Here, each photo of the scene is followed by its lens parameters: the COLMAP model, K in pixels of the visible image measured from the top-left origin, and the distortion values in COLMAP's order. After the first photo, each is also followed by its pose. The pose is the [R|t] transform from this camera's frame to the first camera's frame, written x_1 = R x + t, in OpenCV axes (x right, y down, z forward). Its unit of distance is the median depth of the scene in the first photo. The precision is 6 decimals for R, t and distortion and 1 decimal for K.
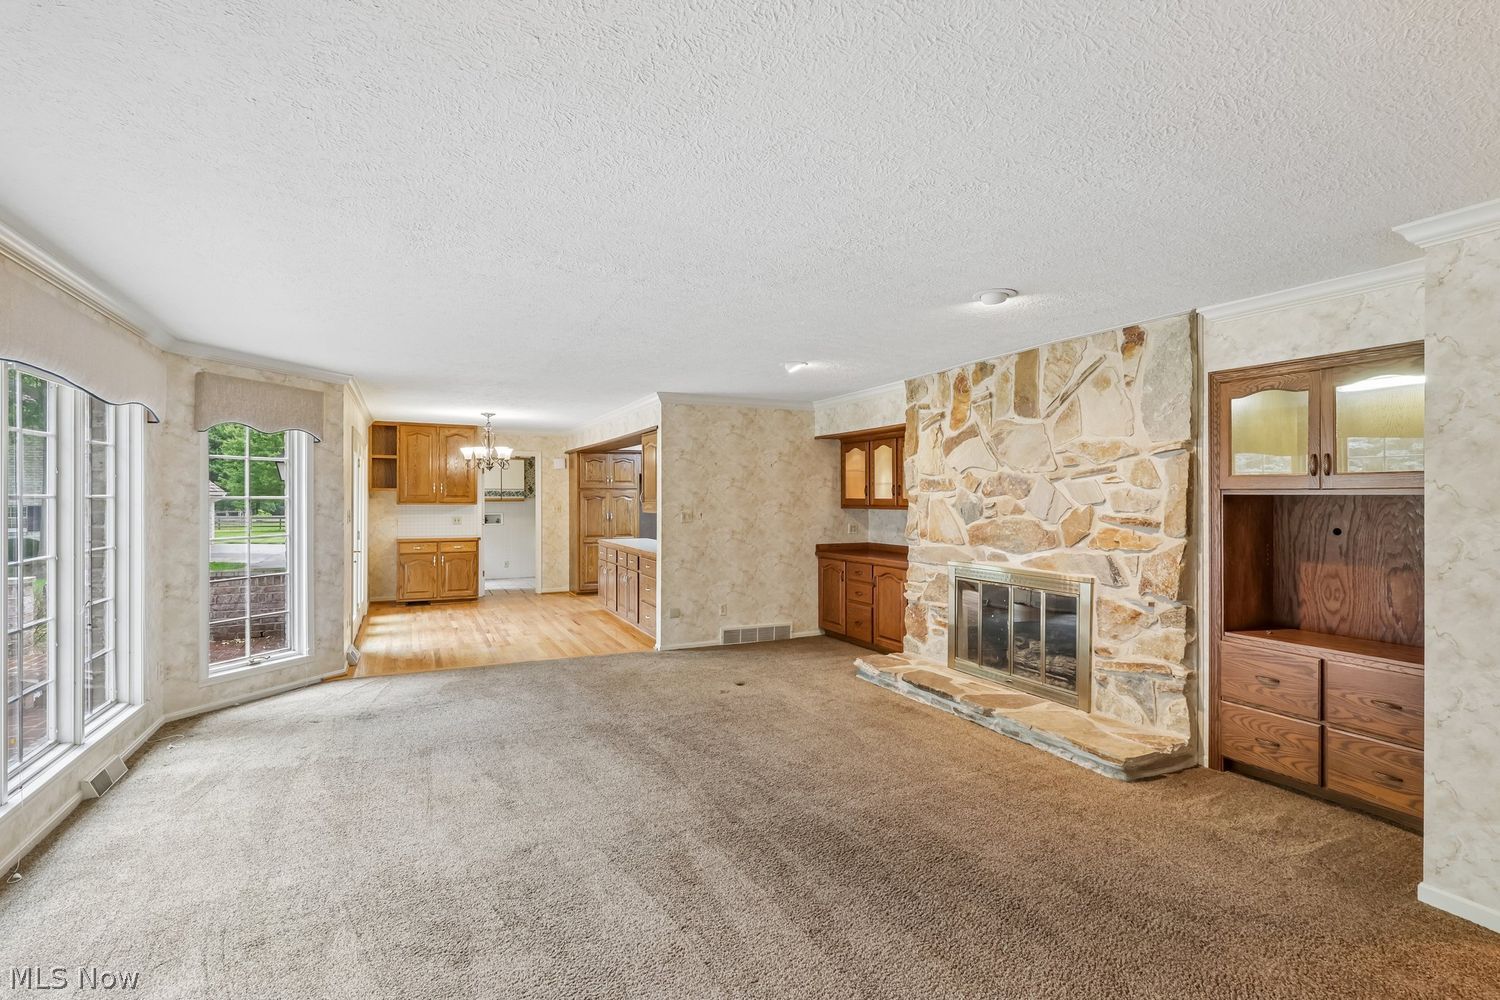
lens RADIAL K [[704.2, 0, 748.1], [0, 704.2, 495.8], [0, 0, 1]] dist [-0.001903, 0.000333]
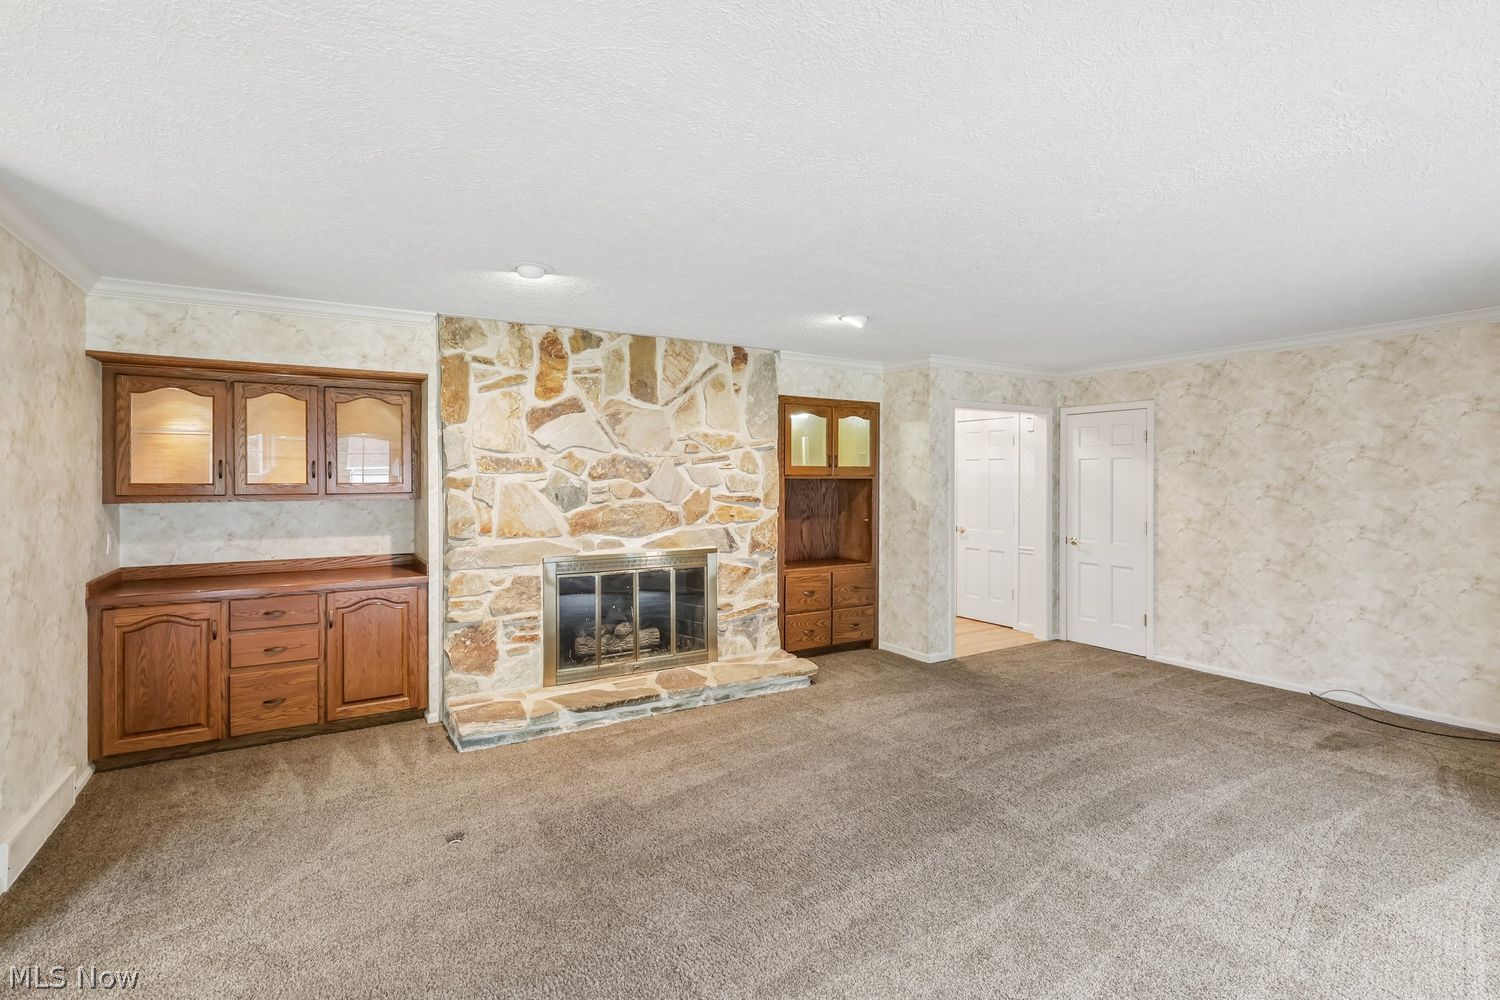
lens RADIAL K [[706.5, 0, 746.1], [0, 706.5, 481.3], [0, 0, 1]] dist [-0.003879, 0.000628]
pose [[-0.095539, -0.003998, 0.995418, -0.617470], [-0.000661, 0.999992, 0.003953, -0.000658], [-0.995425, -0.000280, -0.095541, 0.930207]]
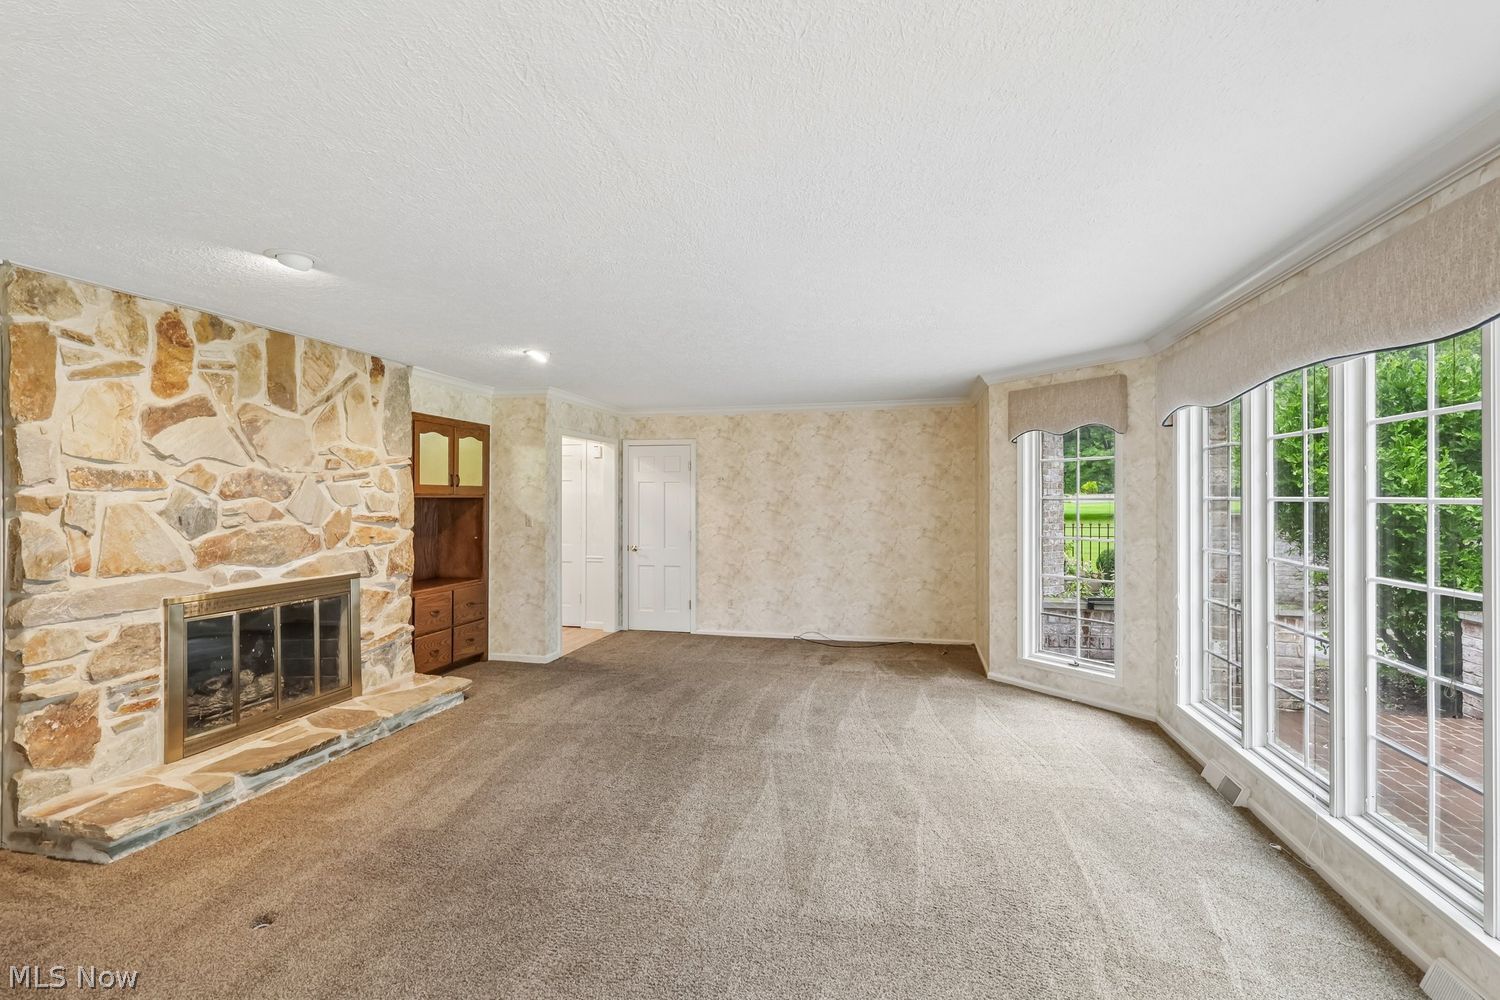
lens RADIAL K [[704.2, 0, 748.1], [0, 704.2, 495.8], [0, 0, 1]] dist [-0.001903, 0.000333]
pose [[-0.777024, 0.000906, 0.629470, -0.590757], [-0.001219, 0.999995, -0.002943, -0.000970], [-0.629470, -0.003054, -0.777019, 1.286332]]
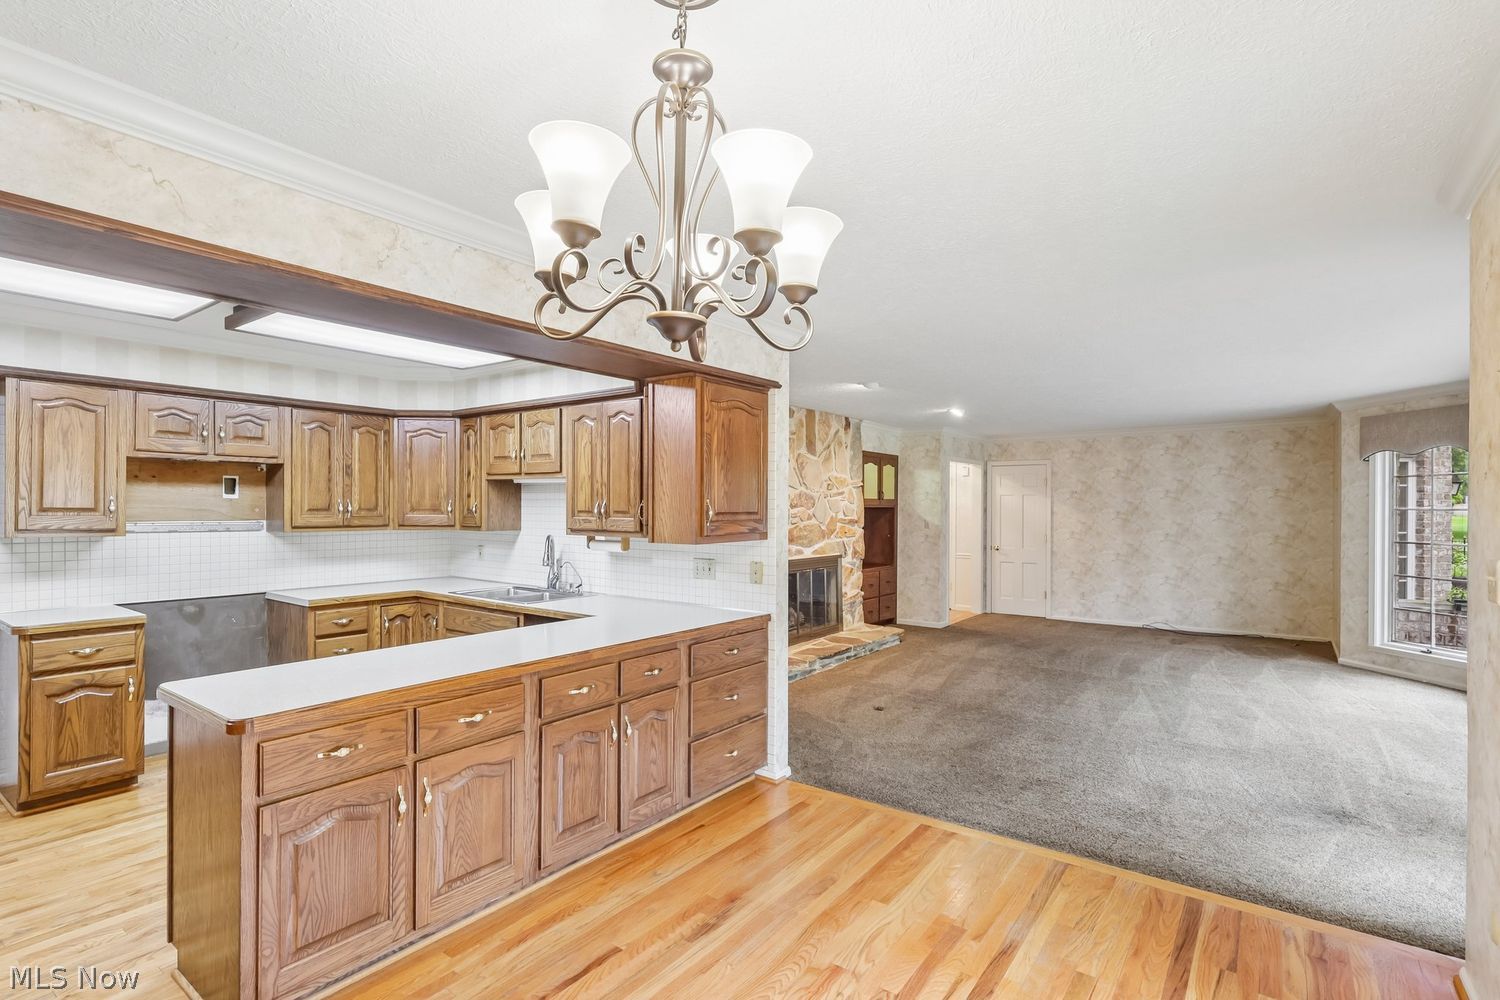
lens RADIAL K [[720.5, 0, 743.5], [0, 720.5, 511.3], [0, 0, 1]] dist [-0.001108, 0.000584]
pose [[-0.461400, -0.006559, 0.887168, -0.865491], [-0.002848, 0.999978, 0.005912, -0.000497], [-0.887188, 0.000201, -0.461409, 1.786574]]
